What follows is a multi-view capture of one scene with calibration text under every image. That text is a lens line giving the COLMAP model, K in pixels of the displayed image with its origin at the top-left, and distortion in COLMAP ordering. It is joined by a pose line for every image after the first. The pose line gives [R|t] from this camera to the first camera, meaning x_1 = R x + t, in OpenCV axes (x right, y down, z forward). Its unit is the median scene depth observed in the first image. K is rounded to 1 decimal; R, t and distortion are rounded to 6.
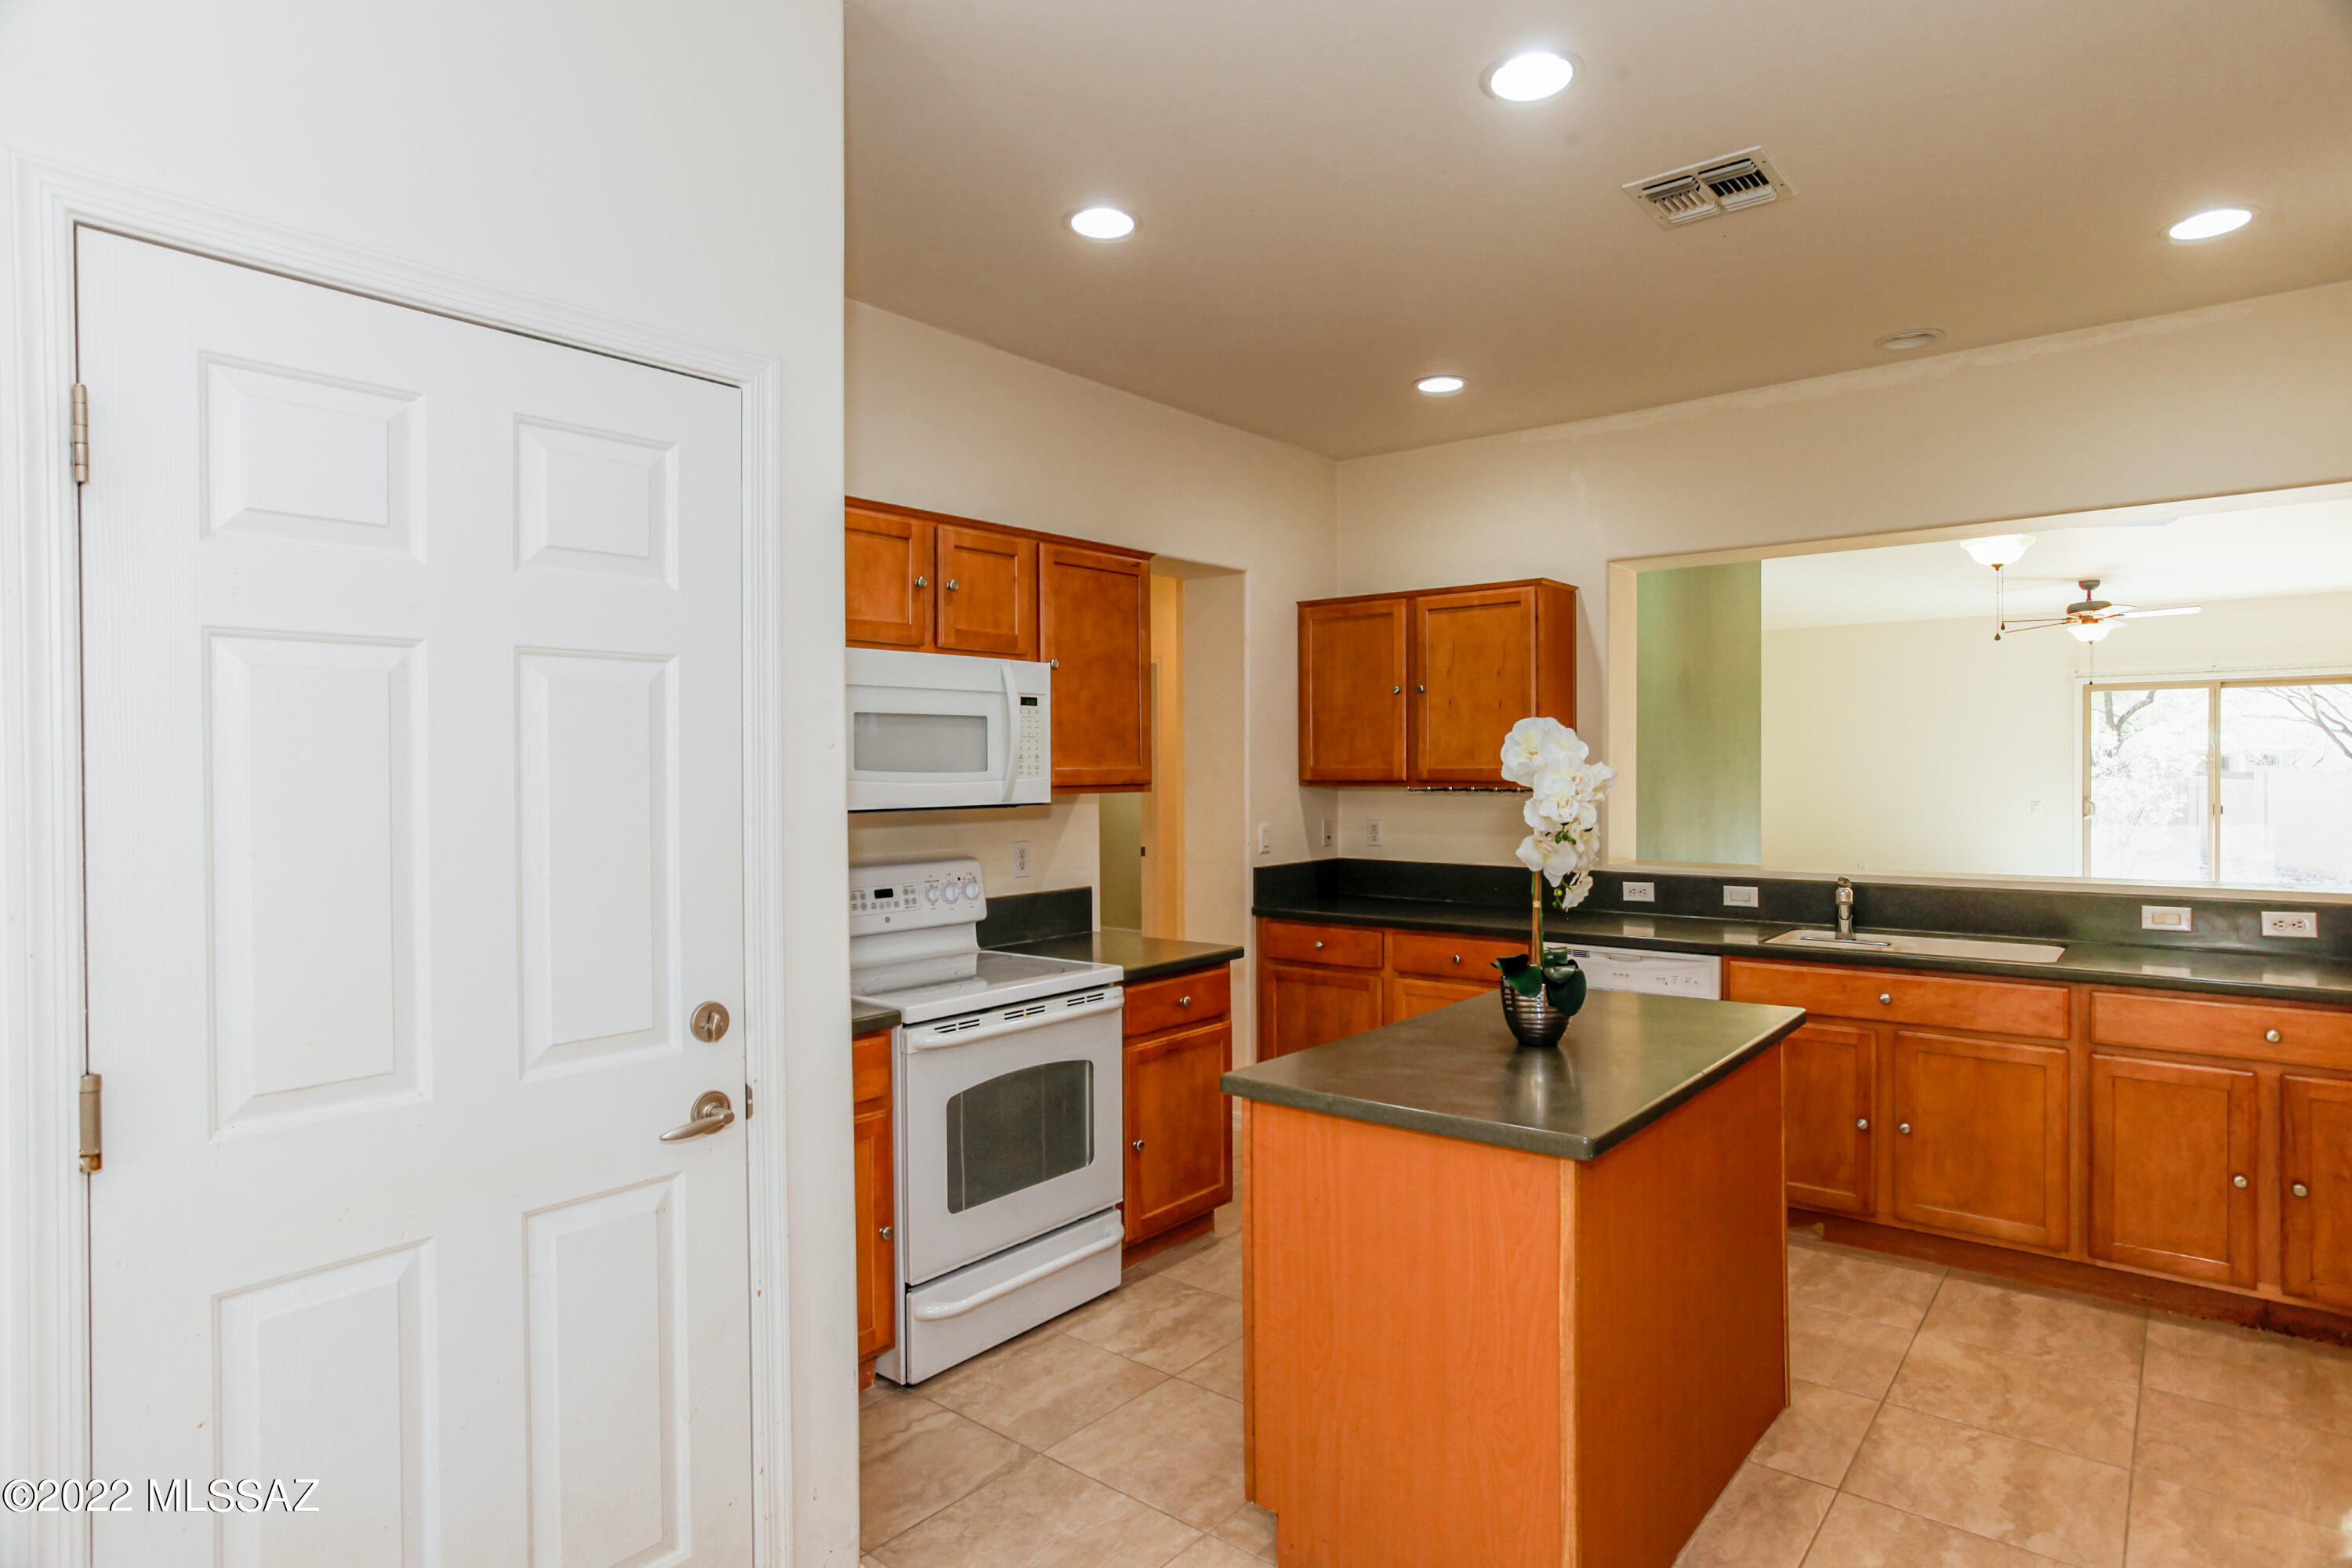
lens RADIAL K [[1304.8, 0, 1155.5], [0, 1304.8, 782.7], [0, 0, 1]] dist [-0.052462, 0.034246]
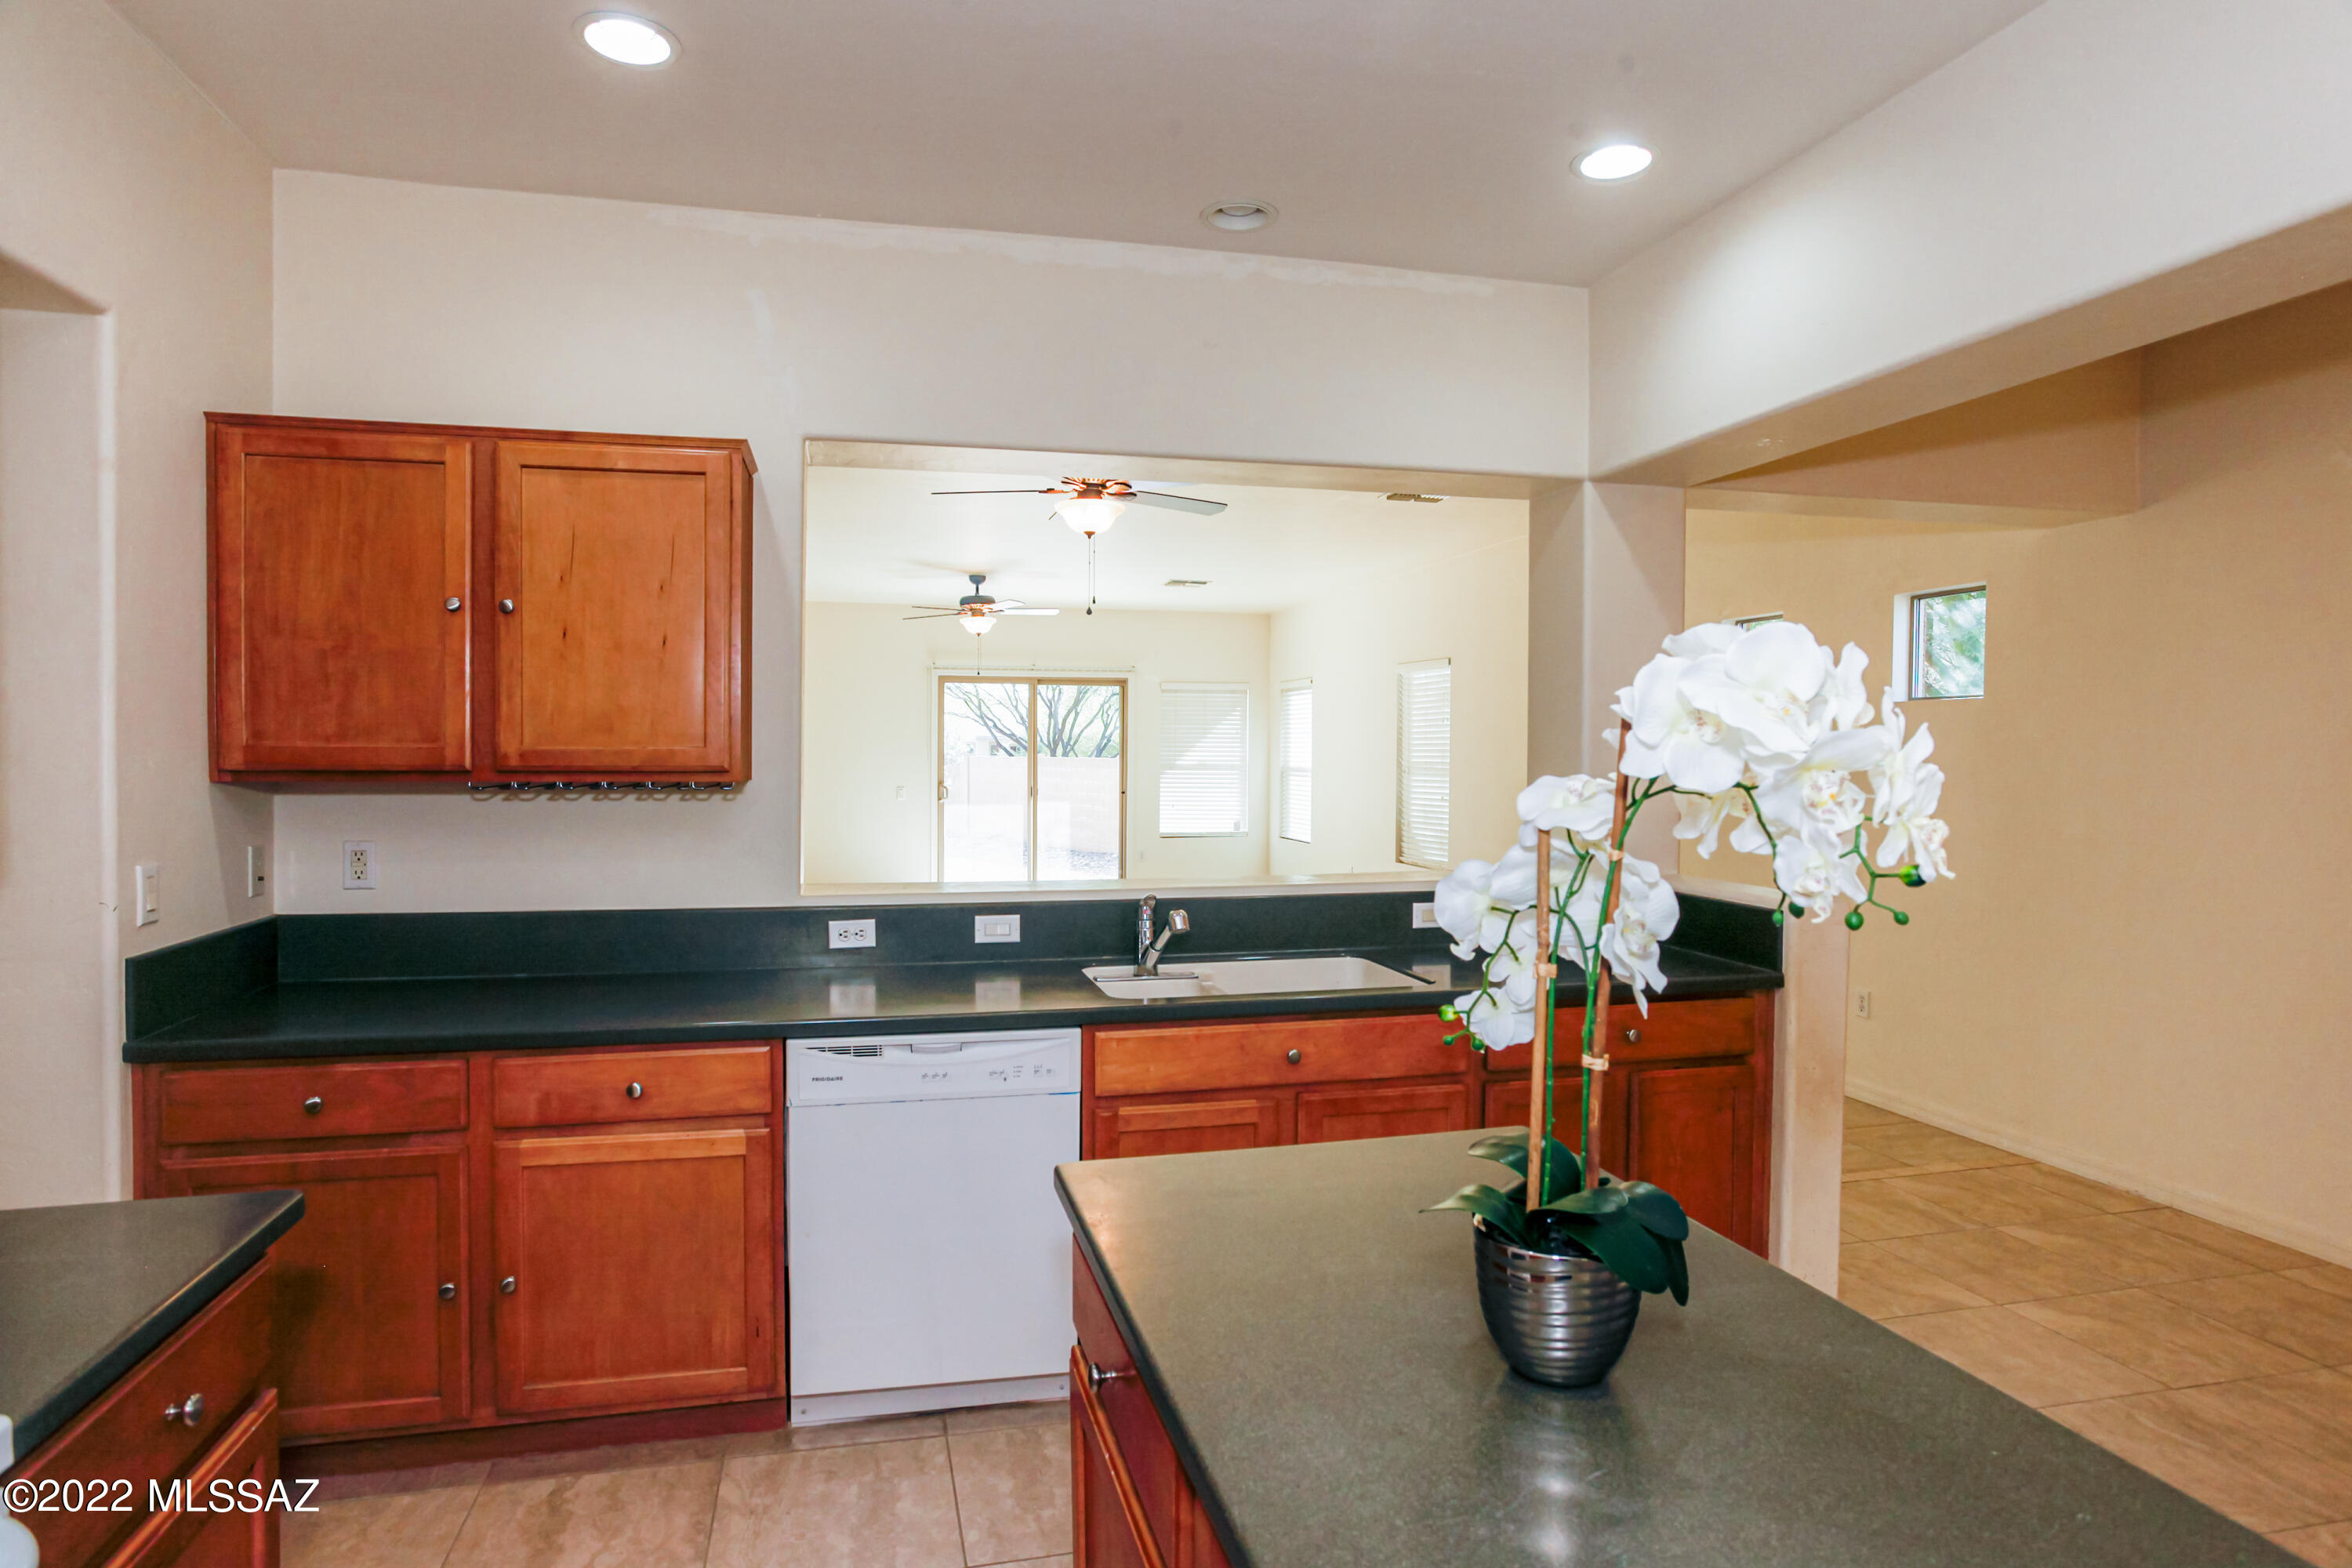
lens RADIAL K [[1314.4, 0, 1176.0], [0, 1314.4, 784.0], [0, 0, 1]] dist [-0.055026, 0.035512]
pose [[0.596929, -0.011972, 0.802205, -0.094542], [0.001719, 0.999905, 0.013643, -0.003978], [-0.802293, -0.006765, 0.596893, 0.585887]]
